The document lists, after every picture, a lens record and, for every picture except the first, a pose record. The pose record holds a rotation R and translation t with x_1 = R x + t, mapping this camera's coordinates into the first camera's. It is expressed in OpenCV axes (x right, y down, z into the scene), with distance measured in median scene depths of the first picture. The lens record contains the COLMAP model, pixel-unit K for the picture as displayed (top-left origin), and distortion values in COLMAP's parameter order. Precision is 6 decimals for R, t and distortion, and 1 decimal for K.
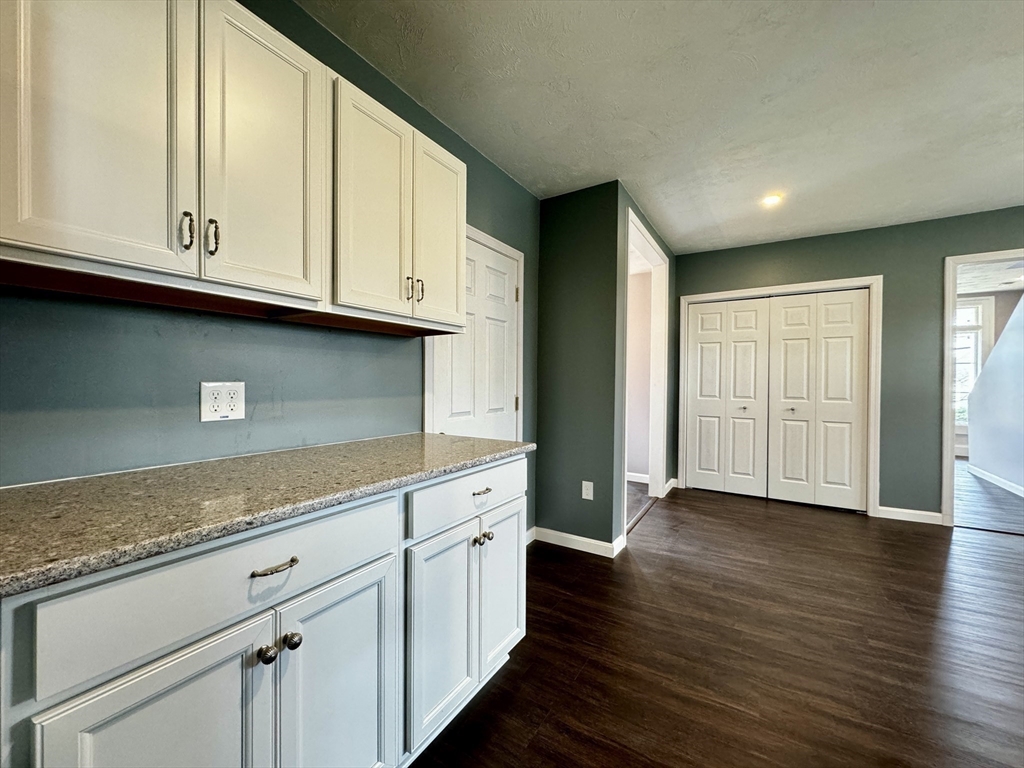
lens RADIAL K [[407.6, 0, 510.6], [0, 407.6, 384.0], [0, 0, 1]] dist [-0.002092, 0.000164]
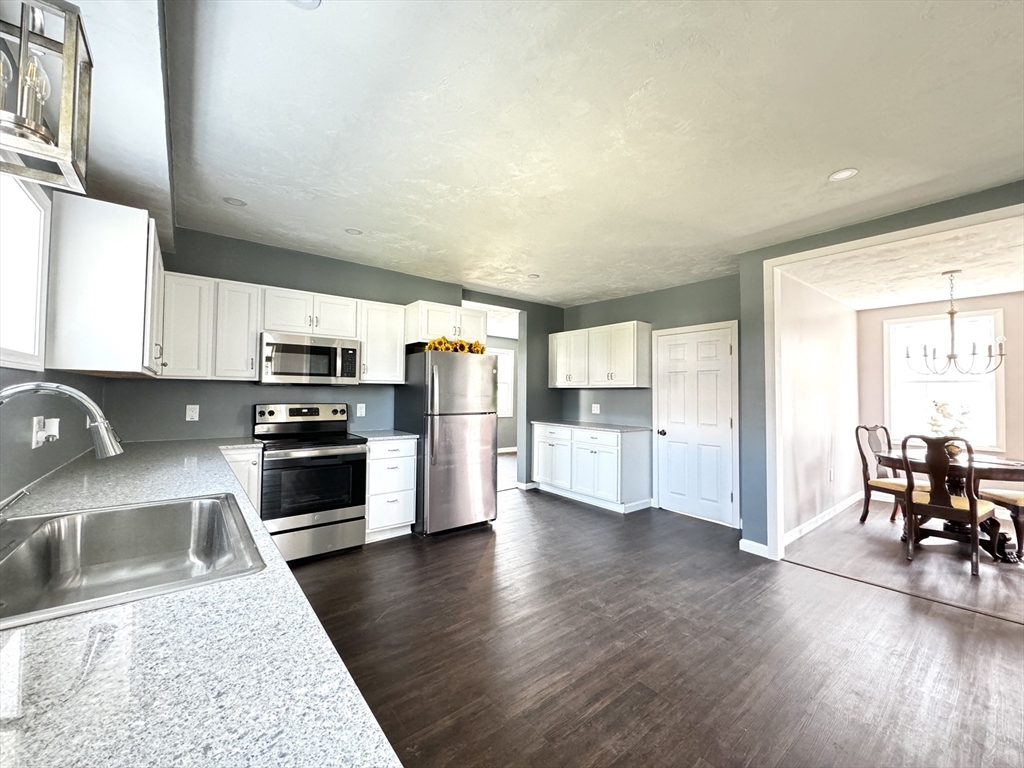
lens RADIAL K [[407.6, 0, 510.5], [0, 407.6, 382.1], [0, 0, 1]] dist [-0.002092, 0.000164]
pose [[-0.332224, -0.034787, -0.942559, 1.249123], [-0.018151, 0.999370, -0.030486, -0.031106], [0.943026, 0.006981, -0.332646, 0.546054]]
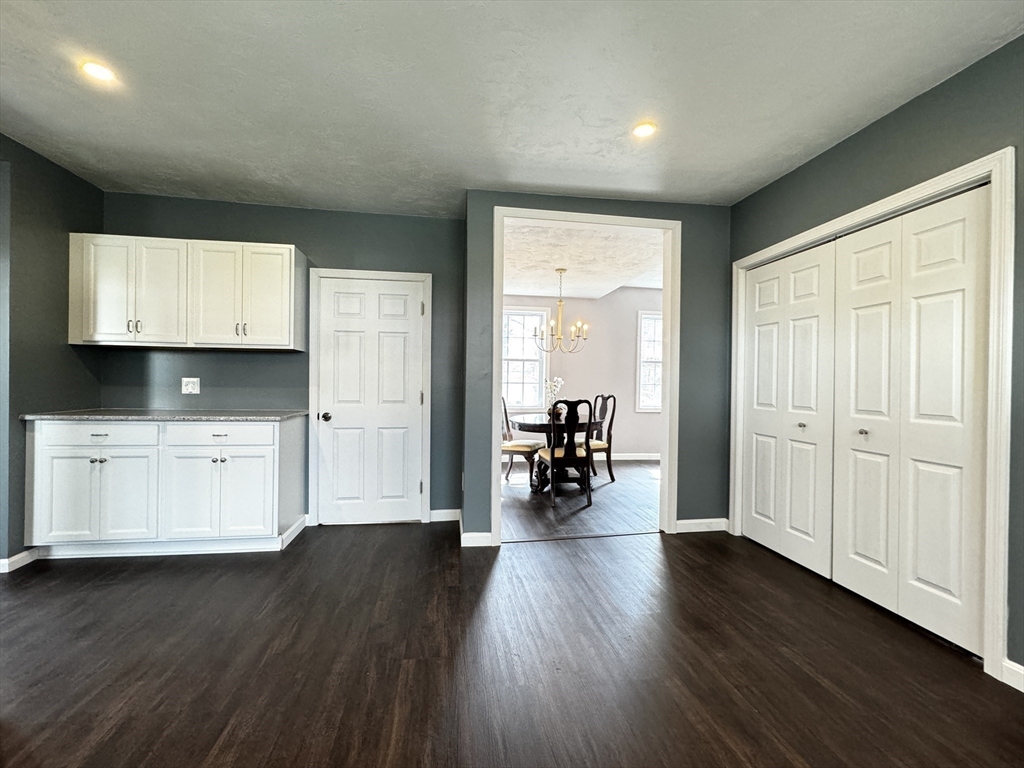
lens RADIAL K [[433.4, 0, 510.0], [0, 433.4, 383.9], [0, 0, 1]] dist [-0.004310, 0.000472]
pose [[0.656911, 0.004962, -0.753952, 0.866522], [-0.013960, 0.999887, -0.005582, 0.006464], [0.753839, 0.014192, 0.656906, 0.257146]]
